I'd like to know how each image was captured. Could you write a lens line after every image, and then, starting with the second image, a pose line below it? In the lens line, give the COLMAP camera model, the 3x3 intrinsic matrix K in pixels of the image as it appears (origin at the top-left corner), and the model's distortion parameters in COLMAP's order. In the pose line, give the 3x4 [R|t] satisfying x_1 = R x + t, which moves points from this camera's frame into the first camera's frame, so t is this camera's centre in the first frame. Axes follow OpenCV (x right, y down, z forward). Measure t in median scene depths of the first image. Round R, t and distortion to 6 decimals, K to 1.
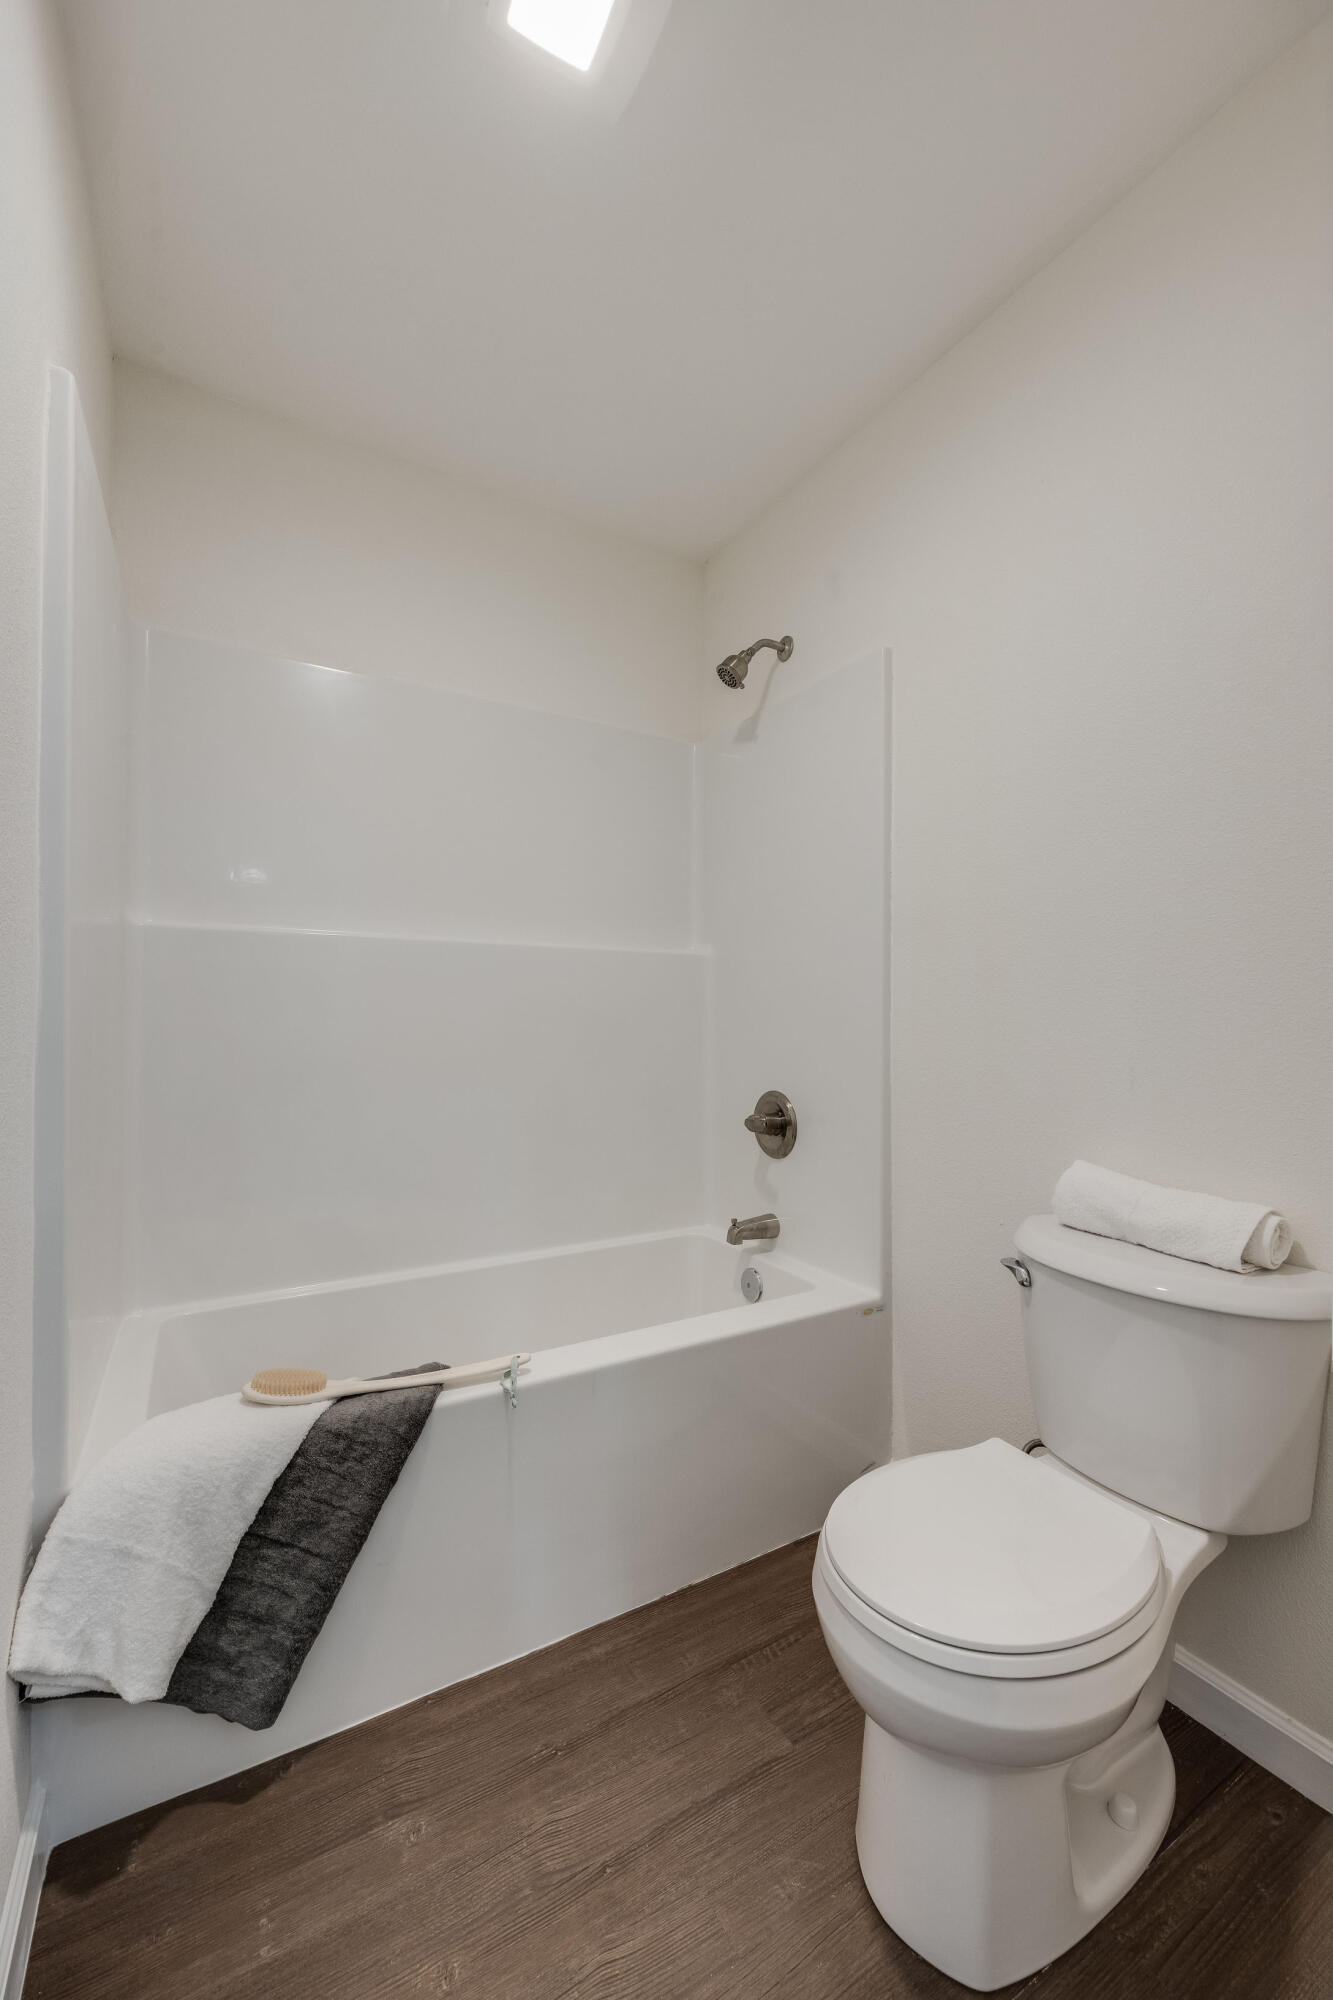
lens RADIAL K [[775.4, 0, 666.5], [0, 775.4, 1000.0], [0, 0, 1]] dist [0.000186, -0.000162]
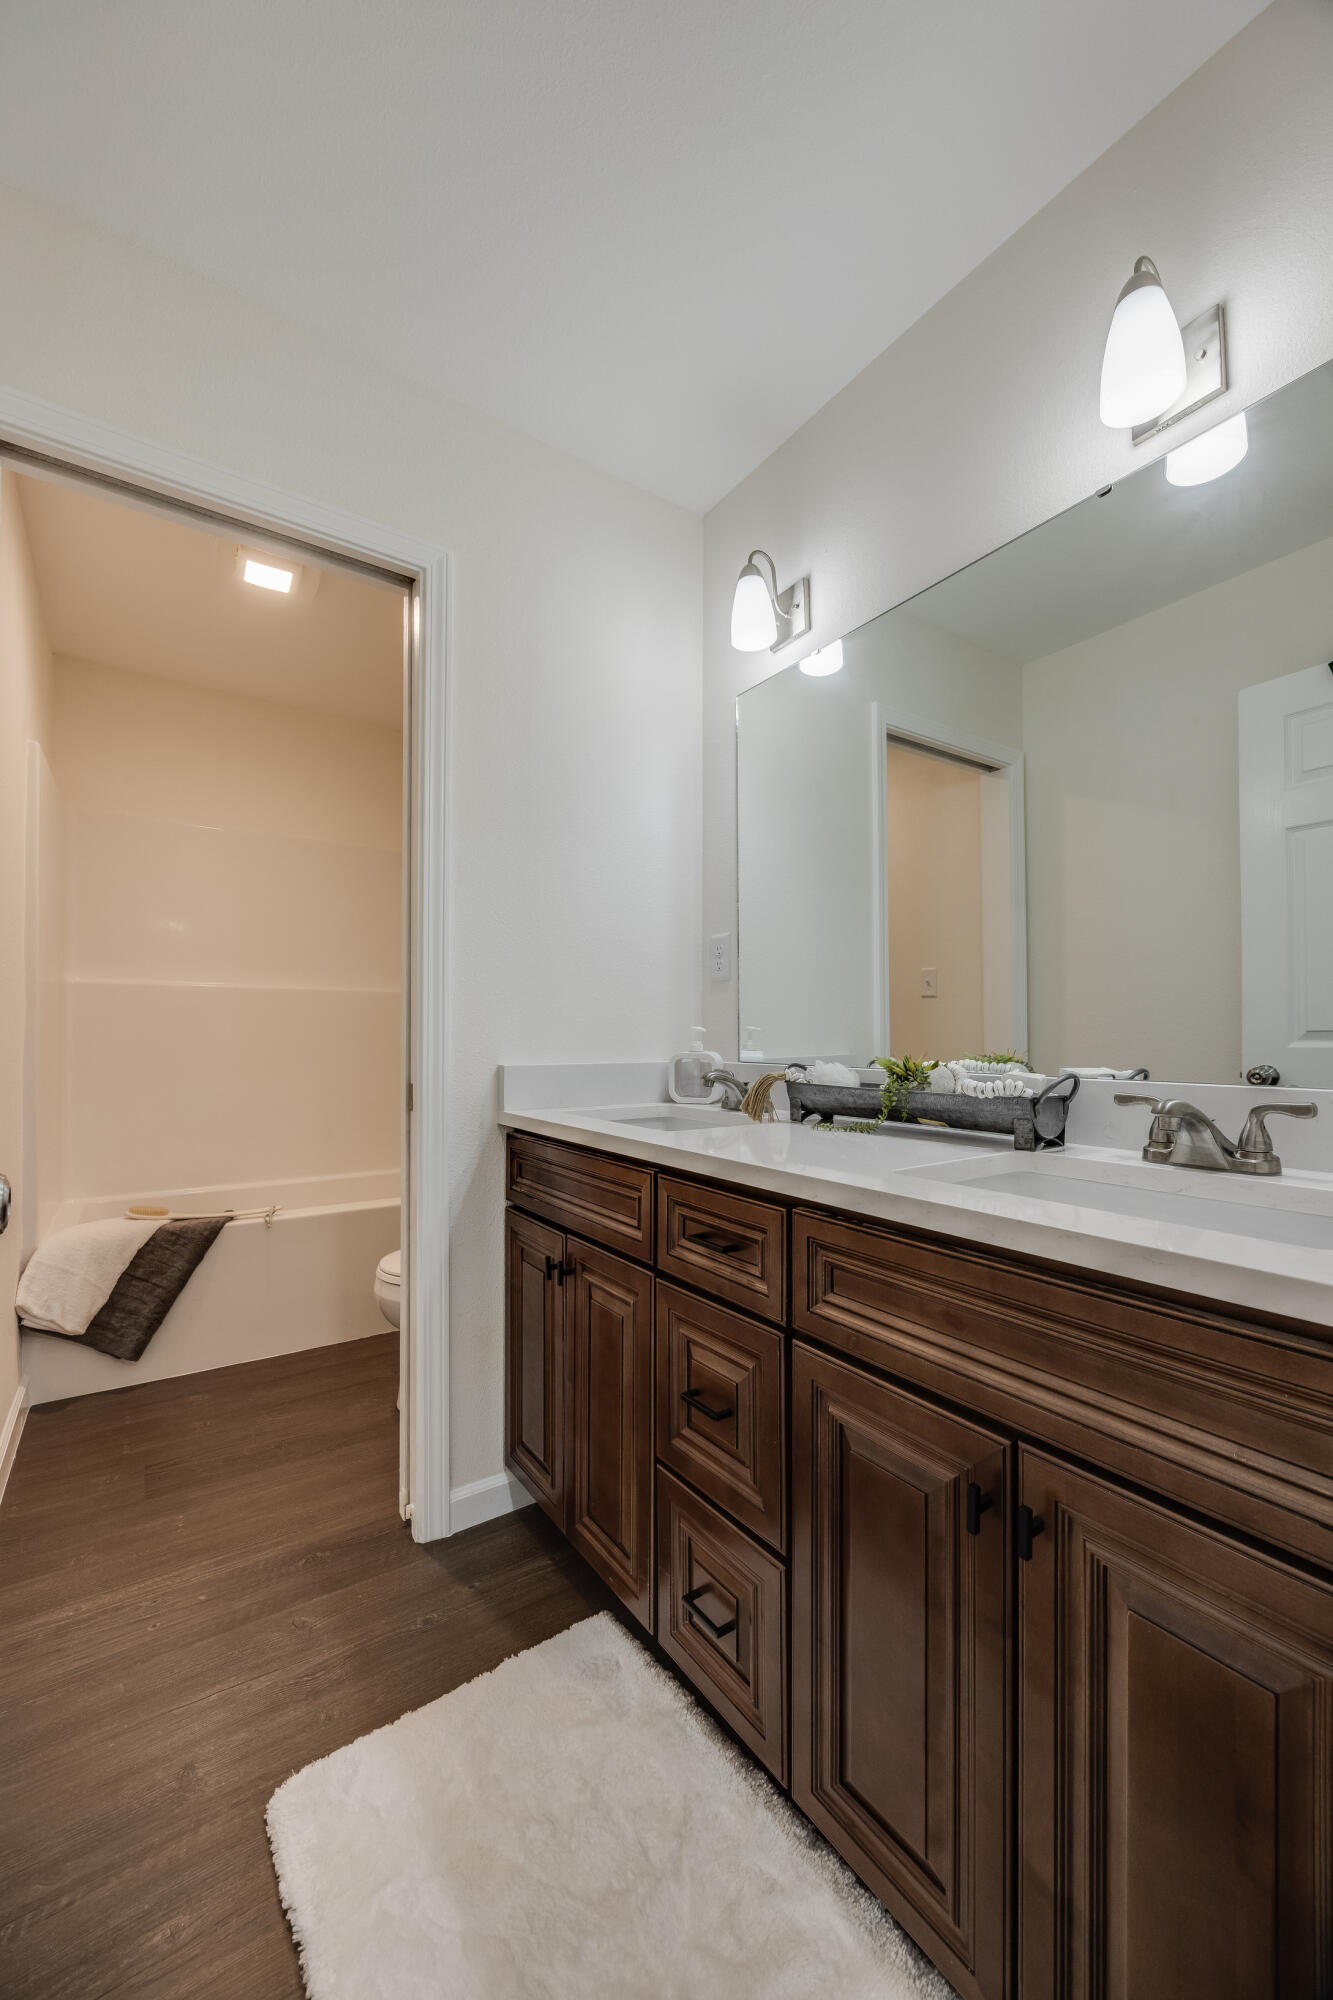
lens RADIAL K [[775.4, 0, 666.5], [0, 775.4, 1000.0], [0, 0, 1]] dist [0.000186, -0.000162]
pose [[0.998085, -0.023252, 0.057318, 0.828492], [0.024822, 0.999332, -0.026825, 0.028590], [-0.056656, 0.028197, 0.997996, -1.215531]]
